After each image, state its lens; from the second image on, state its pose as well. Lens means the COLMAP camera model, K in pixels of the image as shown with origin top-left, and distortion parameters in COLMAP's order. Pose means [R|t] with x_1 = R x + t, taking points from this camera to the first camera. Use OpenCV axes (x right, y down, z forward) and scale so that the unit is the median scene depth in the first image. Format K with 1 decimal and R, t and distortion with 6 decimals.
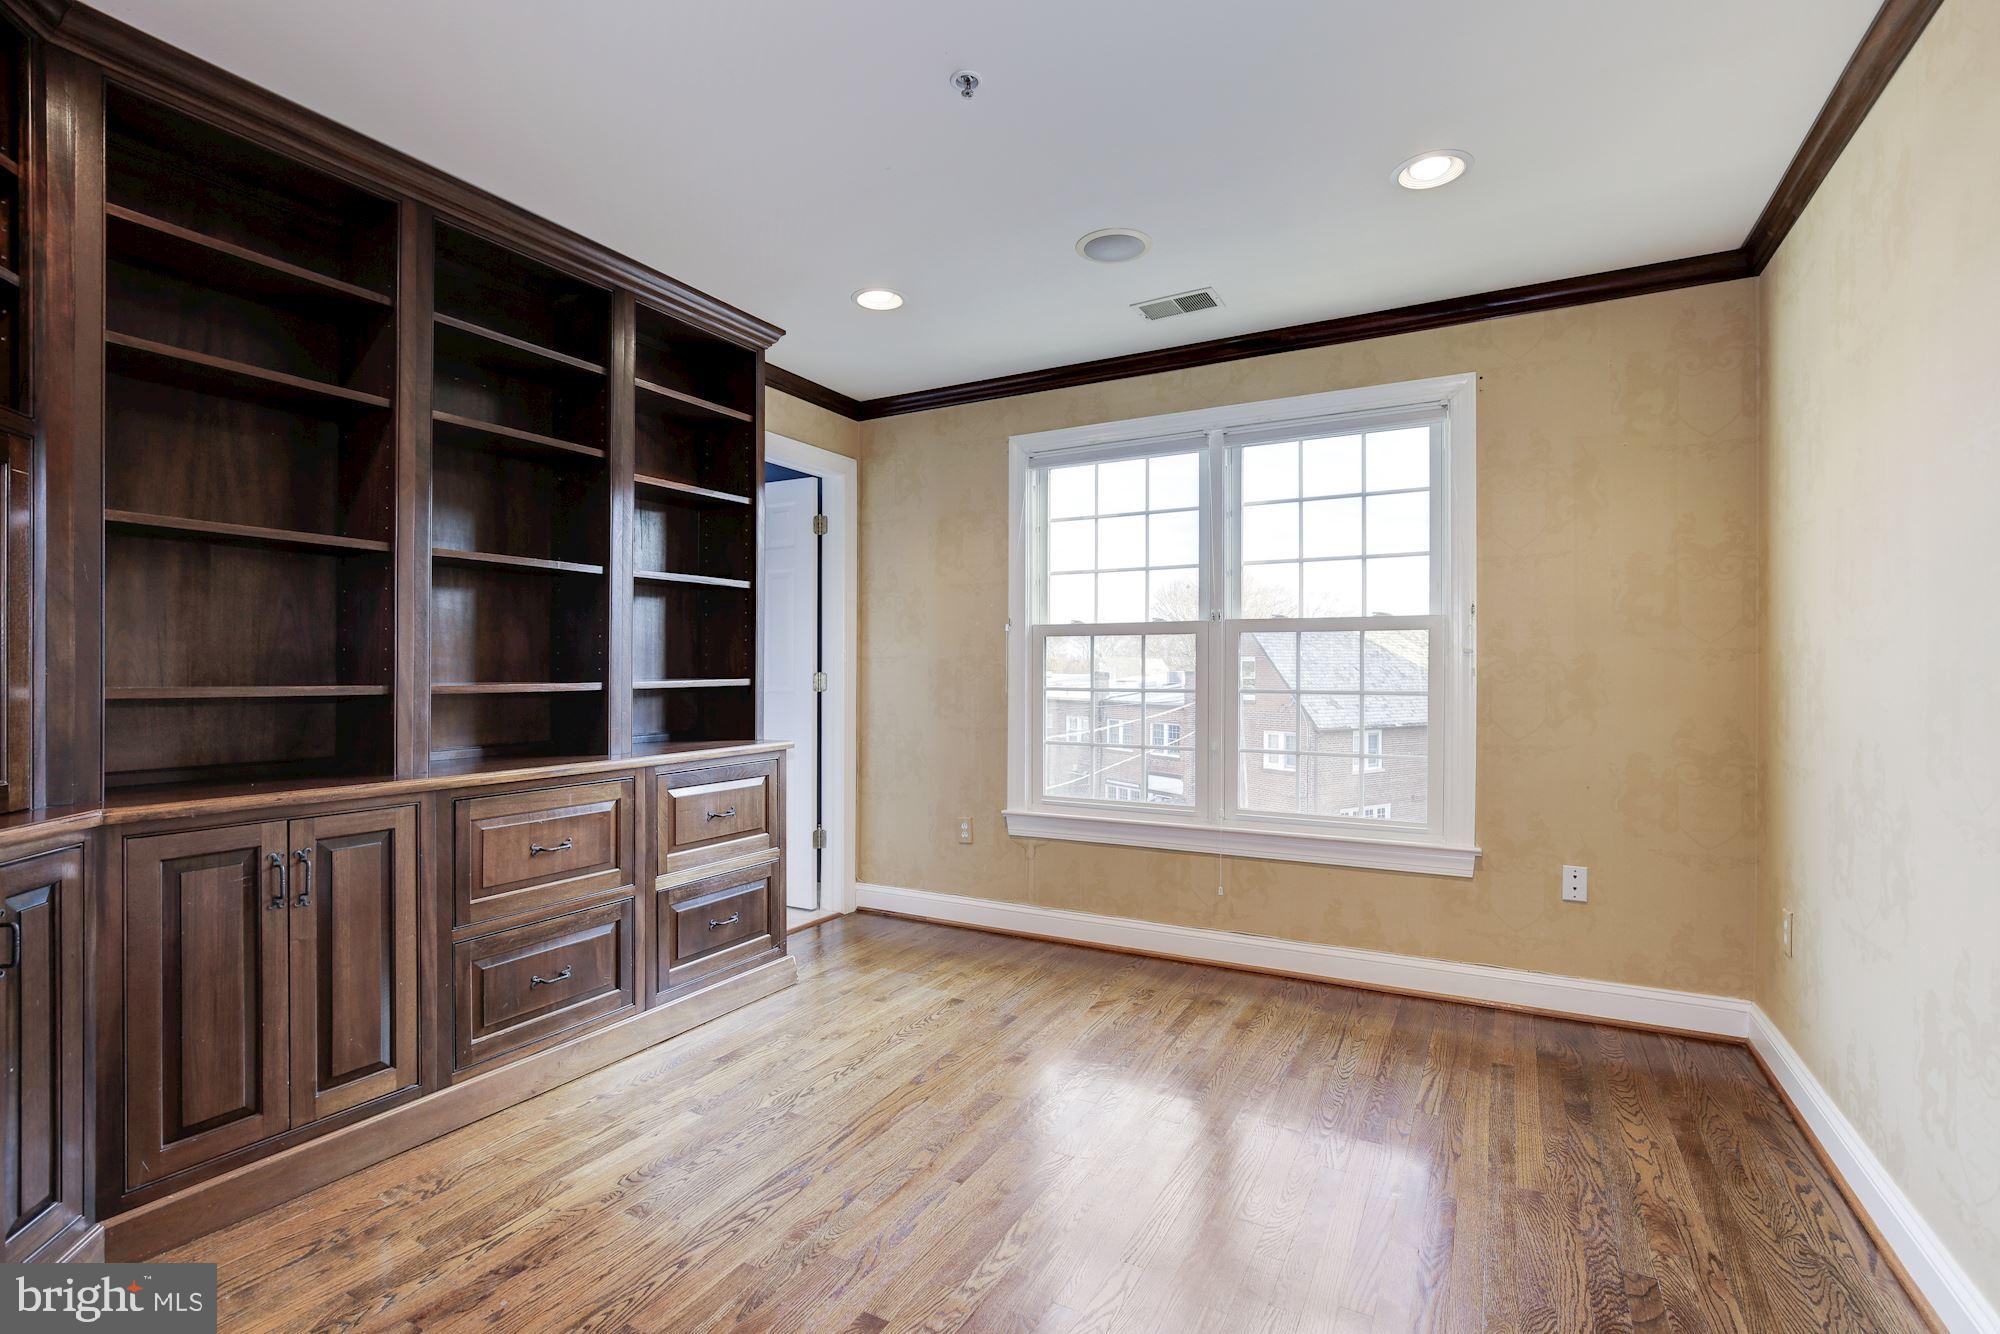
lens RADIAL K [[923.7, 0, 1004.0], [0, 923.7, 671.7], [0, 0, 1]] dist [-0.015487, 0.004893]
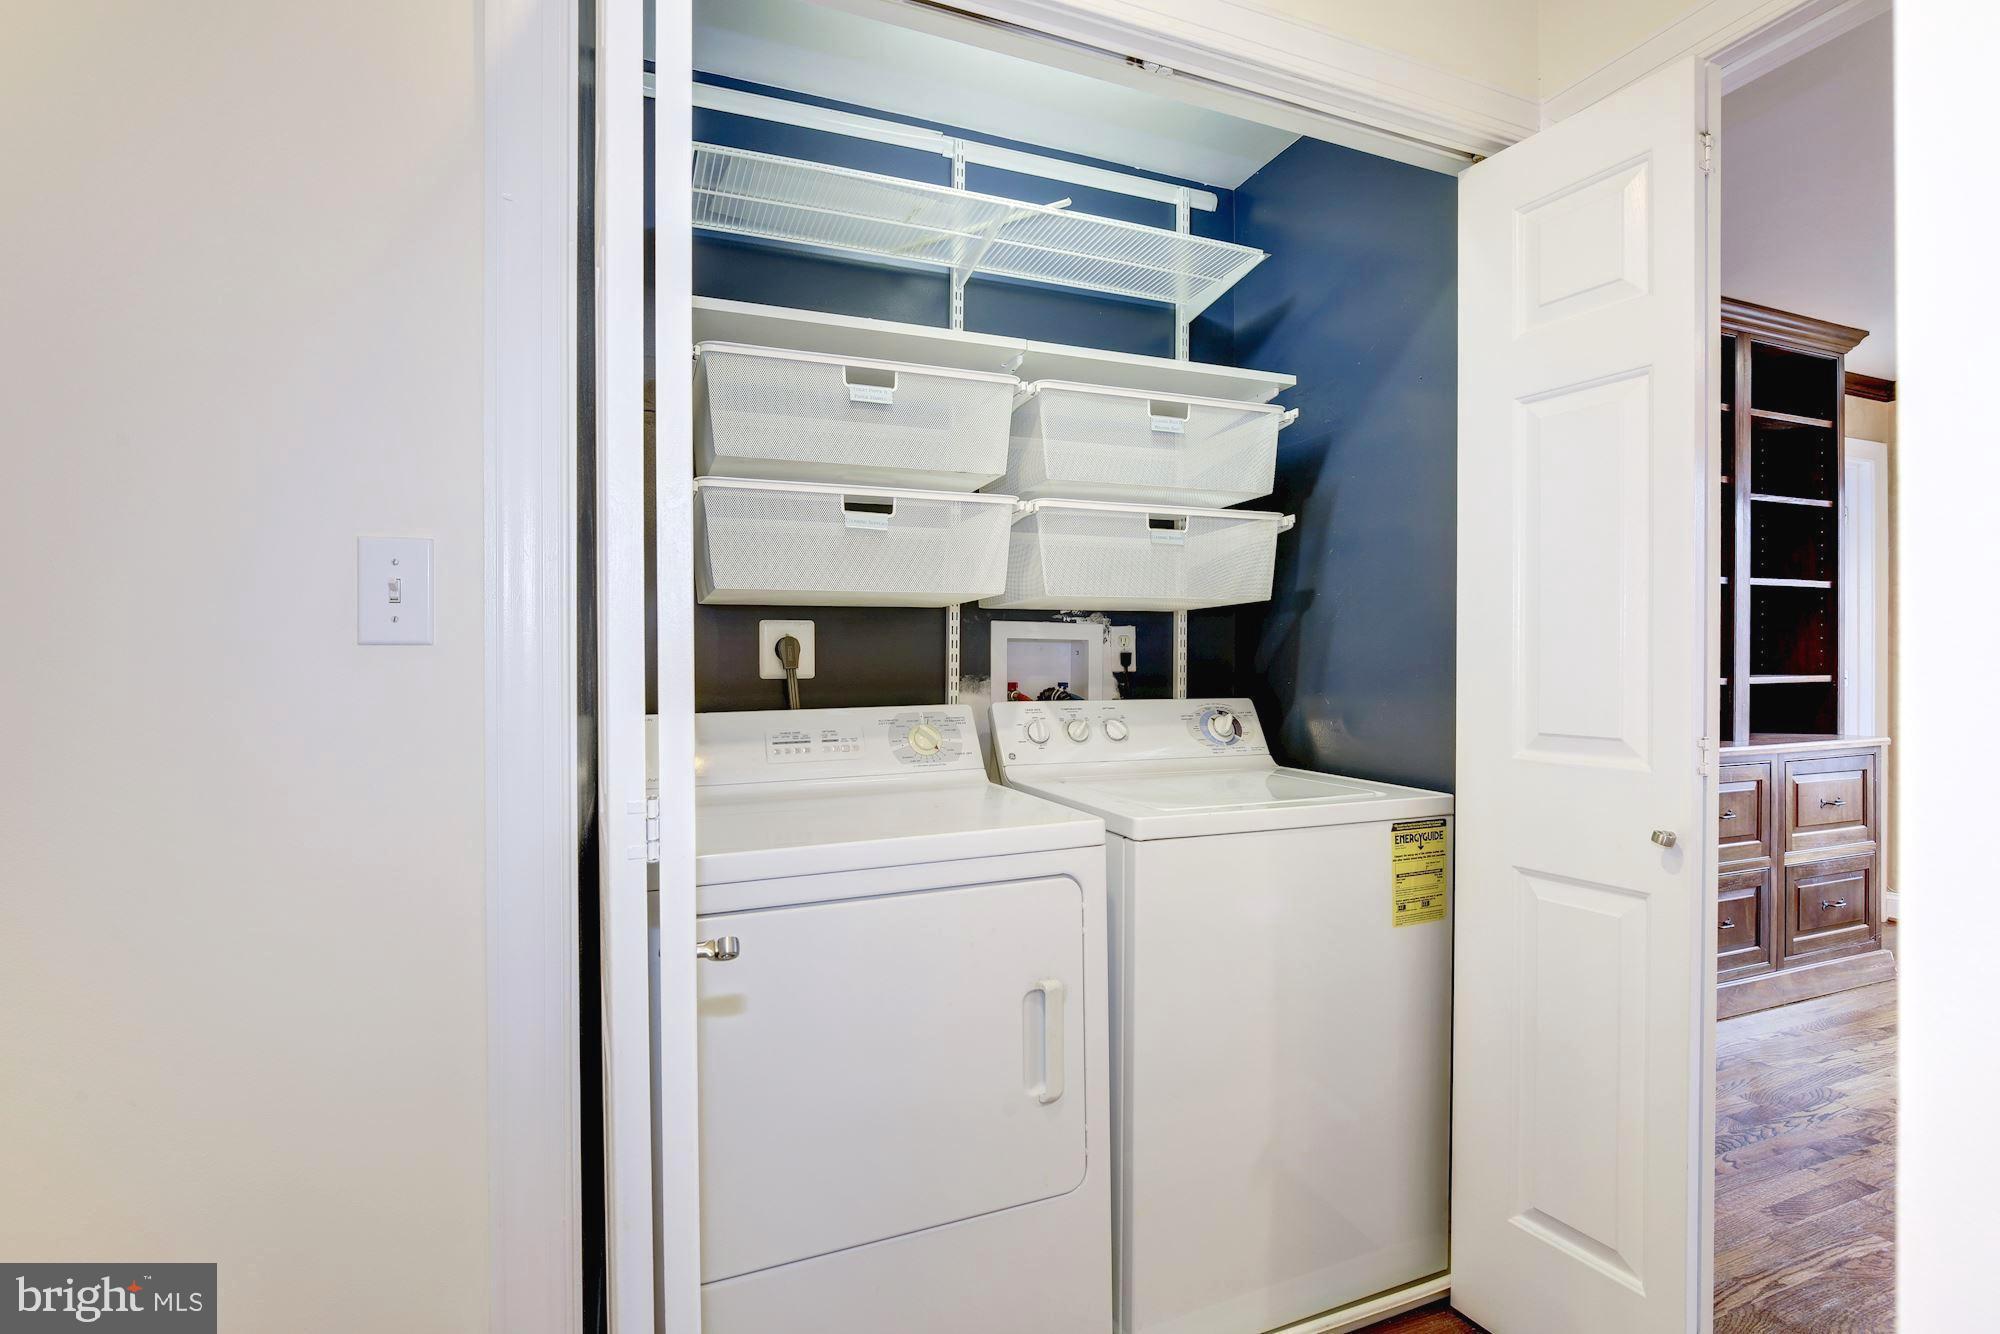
lens RADIAL K [[923.7, 0, 993.4], [0, 923.7, 670.0], [0, 0, 1]] dist [-0.015487, 0.004893]
pose [[0.772816, -0.005609, -0.634605, -0.405715], [0.002716, 0.999981, -0.005531, 0.005372], [0.634624, 0.002551, 0.772817, -0.453261]]
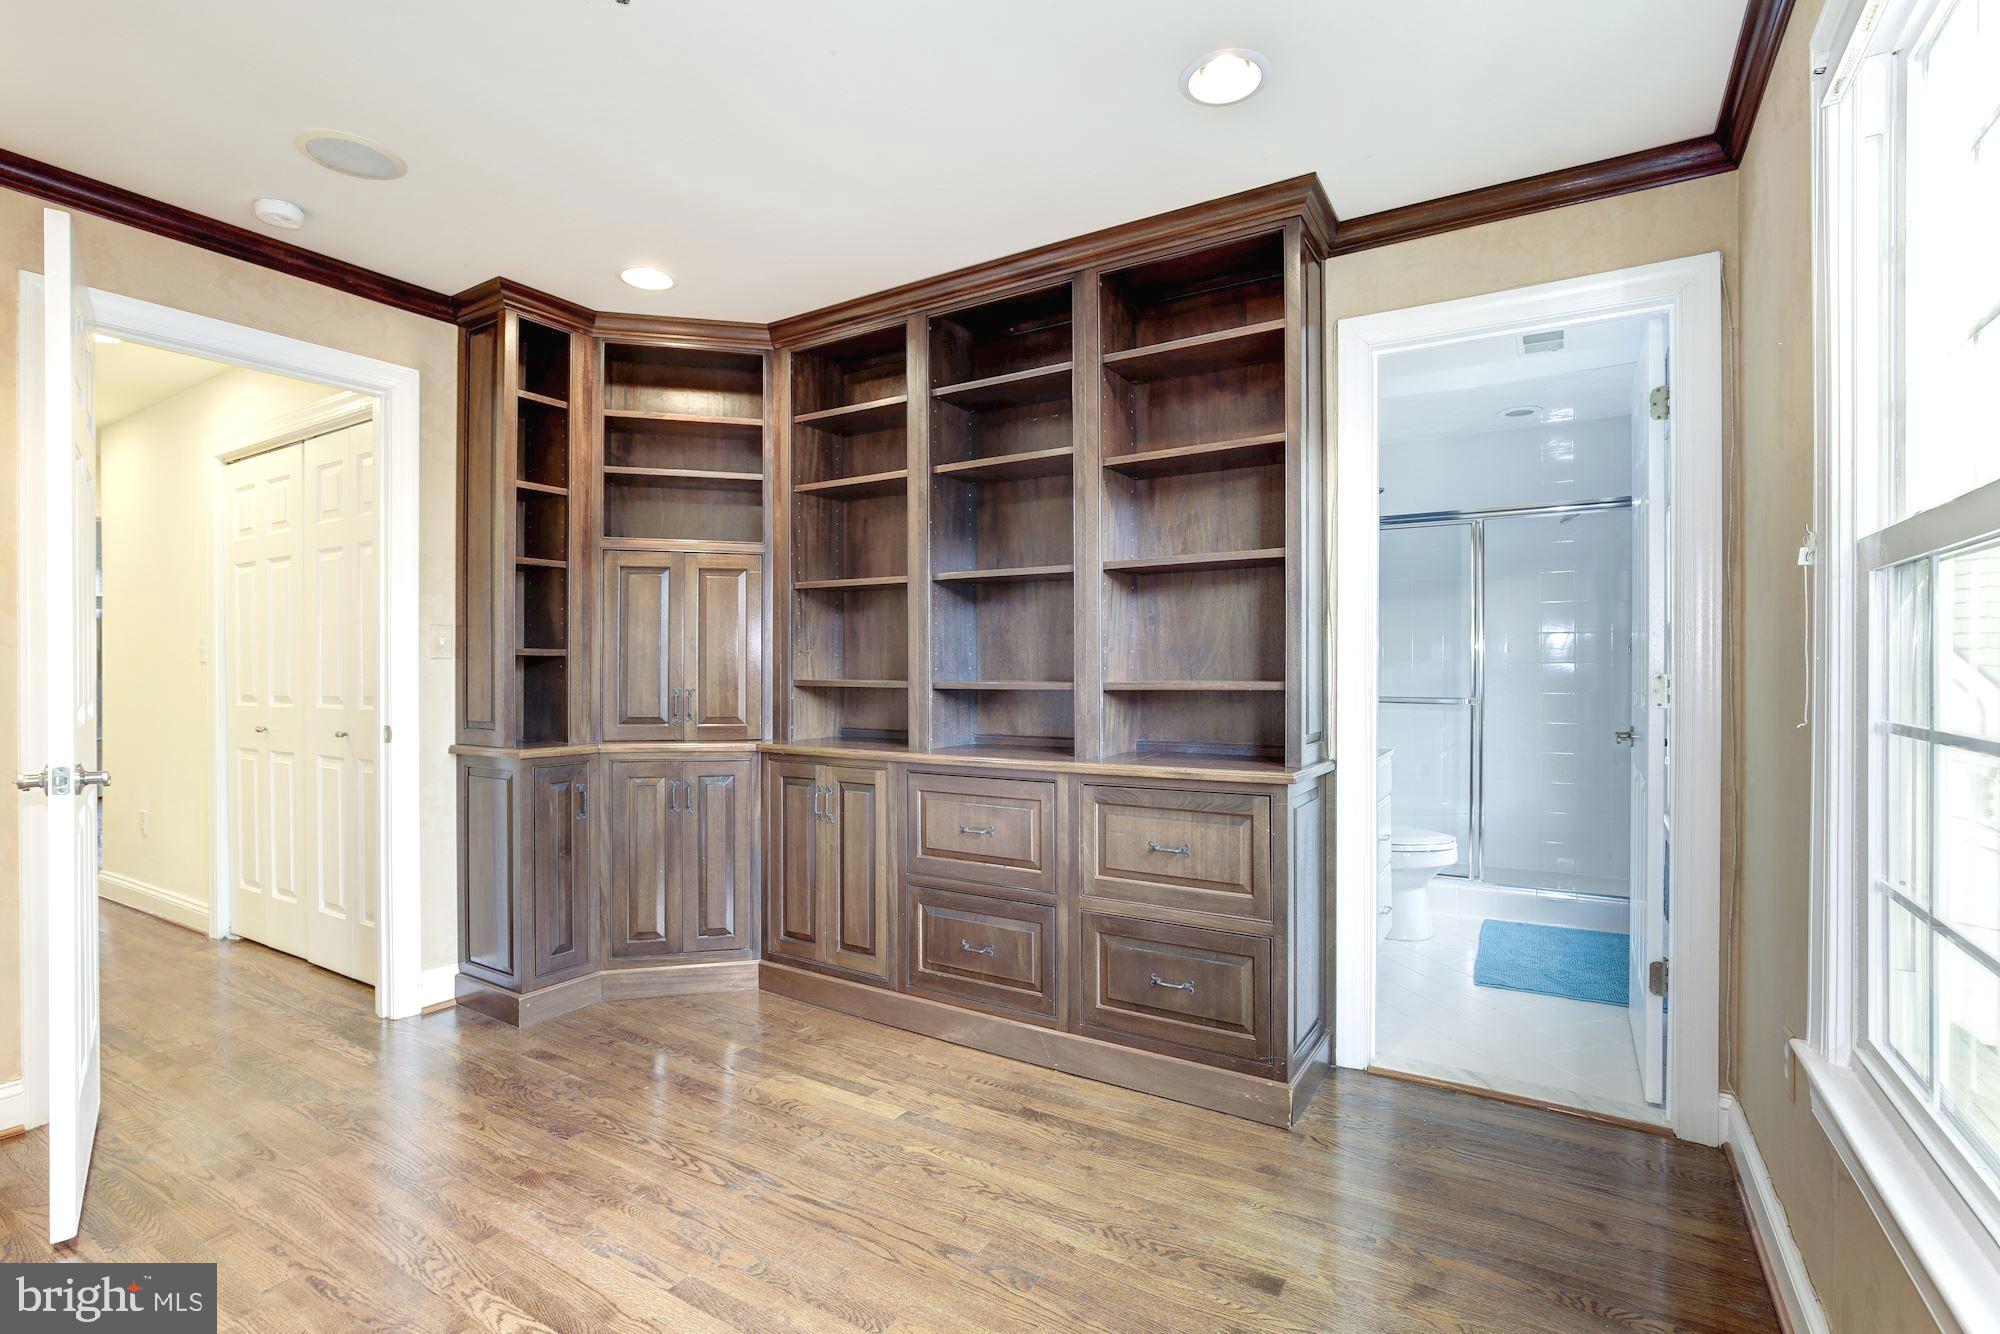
lens RADIAL K [[923.7, 0, 992.6], [0, 923.7, 662.6], [0, 0, 1]] dist [-0.015487, 0.004893]
pose [[-0.063763, -0.006134, -0.997946, 0.542769], [0.003243, 0.999975, -0.006354, -0.004650], [0.997960, -0.003641, -0.063742, 0.954354]]
